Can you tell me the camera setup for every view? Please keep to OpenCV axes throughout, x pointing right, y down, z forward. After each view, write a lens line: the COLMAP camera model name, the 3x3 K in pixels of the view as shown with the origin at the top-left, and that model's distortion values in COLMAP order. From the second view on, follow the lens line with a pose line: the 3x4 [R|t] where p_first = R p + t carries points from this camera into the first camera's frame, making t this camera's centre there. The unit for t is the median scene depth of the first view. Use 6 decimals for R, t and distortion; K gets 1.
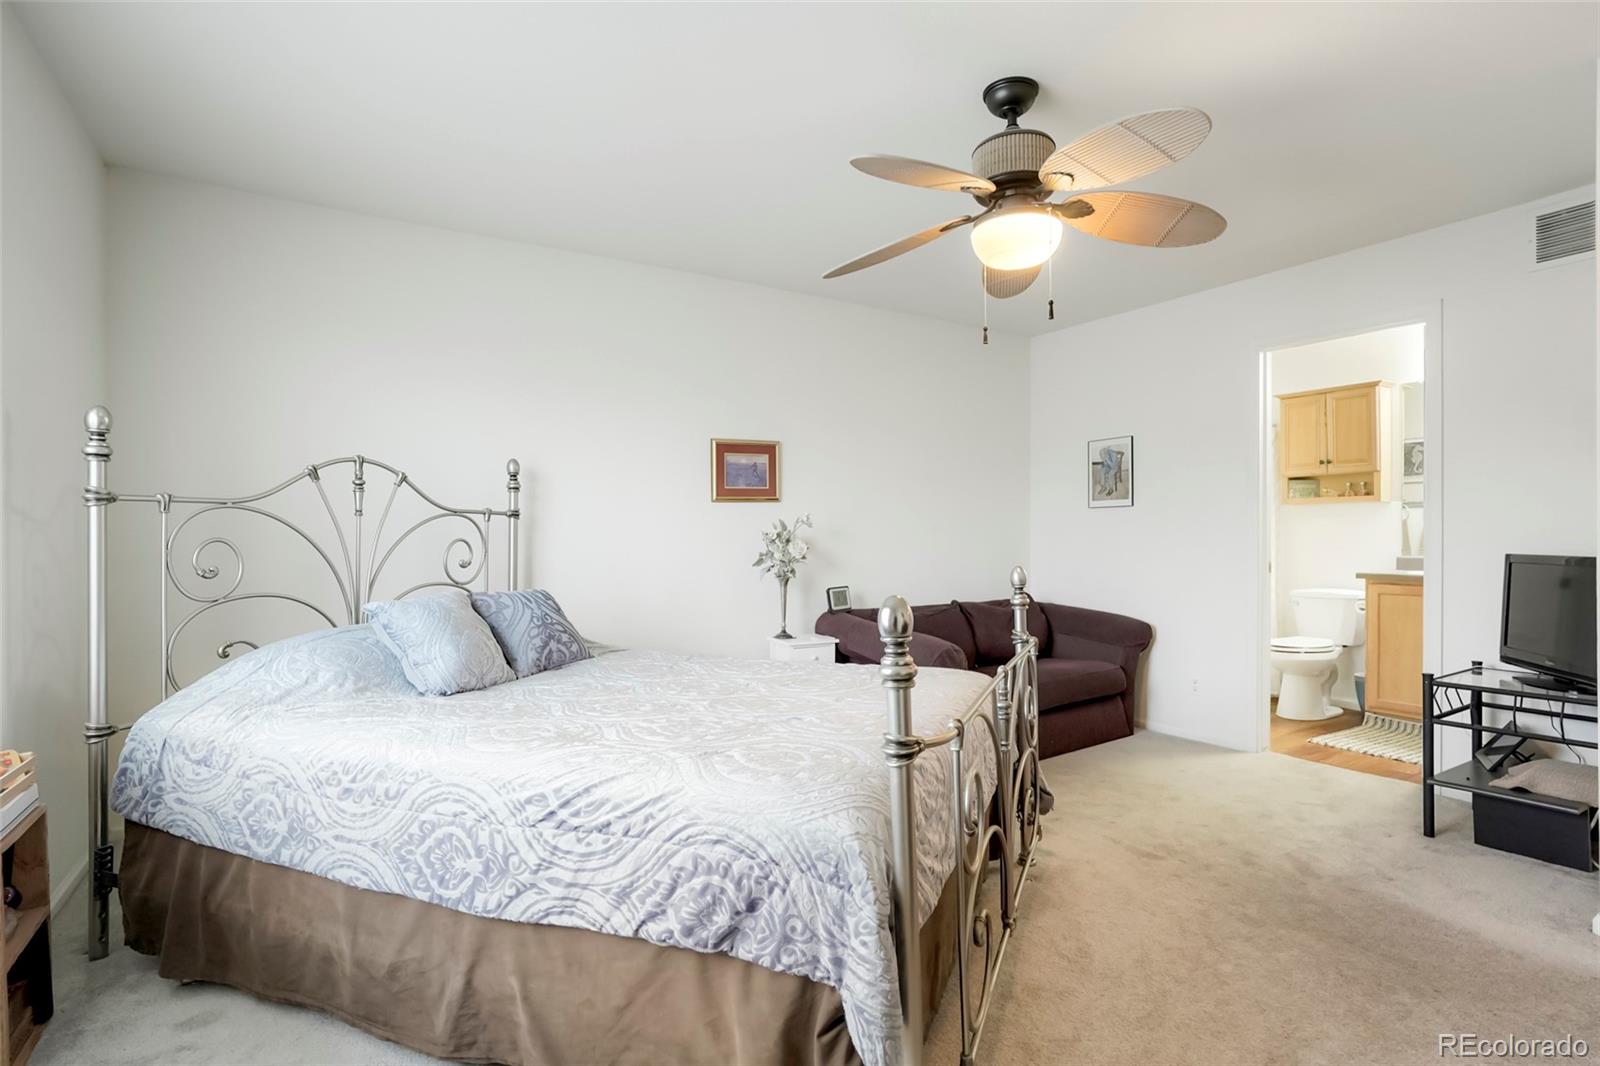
lens RADIAL K [[818.4, 0, 801.6], [0, 818.4, 536.3], [0, 0, 1]] dist [-0.001359, 0.000035]
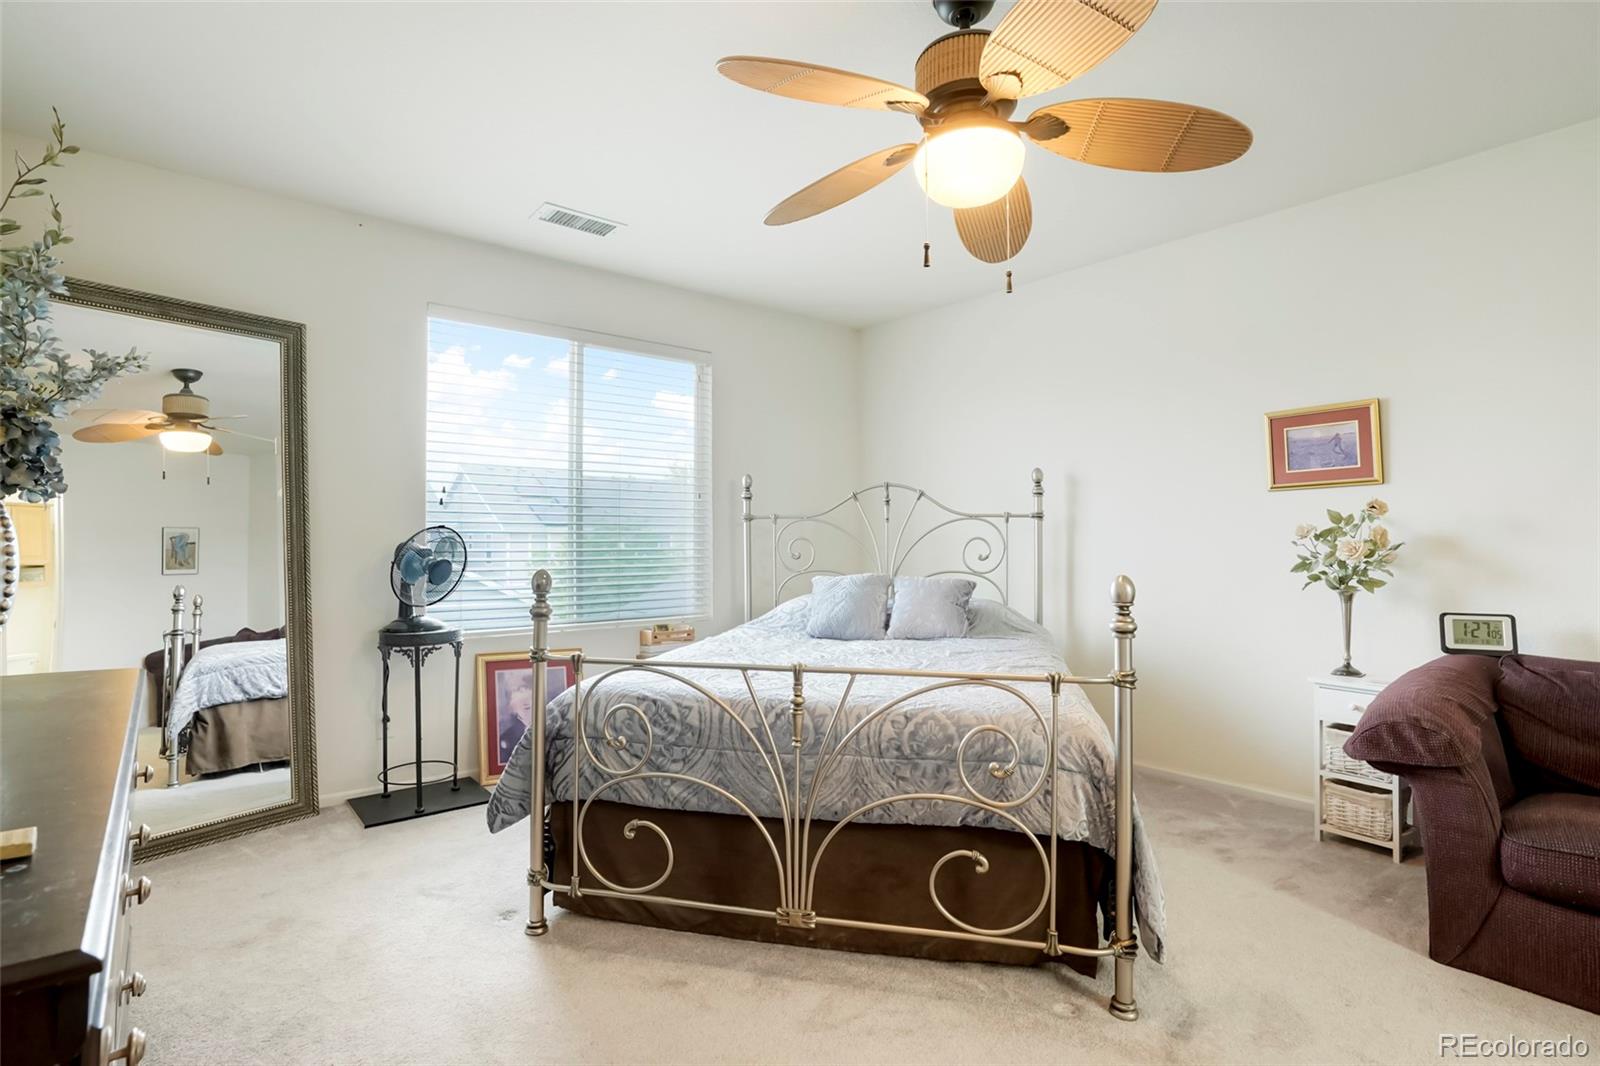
lens RADIAL K [[771.0, 0, 798.9], [0, 771.0, 534.7], [0, 0, 1]] dist [-0.023644, 0.005497]
pose [[0.159939, -0.002543, -0.987124, 0.566133], [0.005914, 0.999981, -0.001618, -0.000502], [0.987109, -0.005579, 0.159951, 0.419465]]
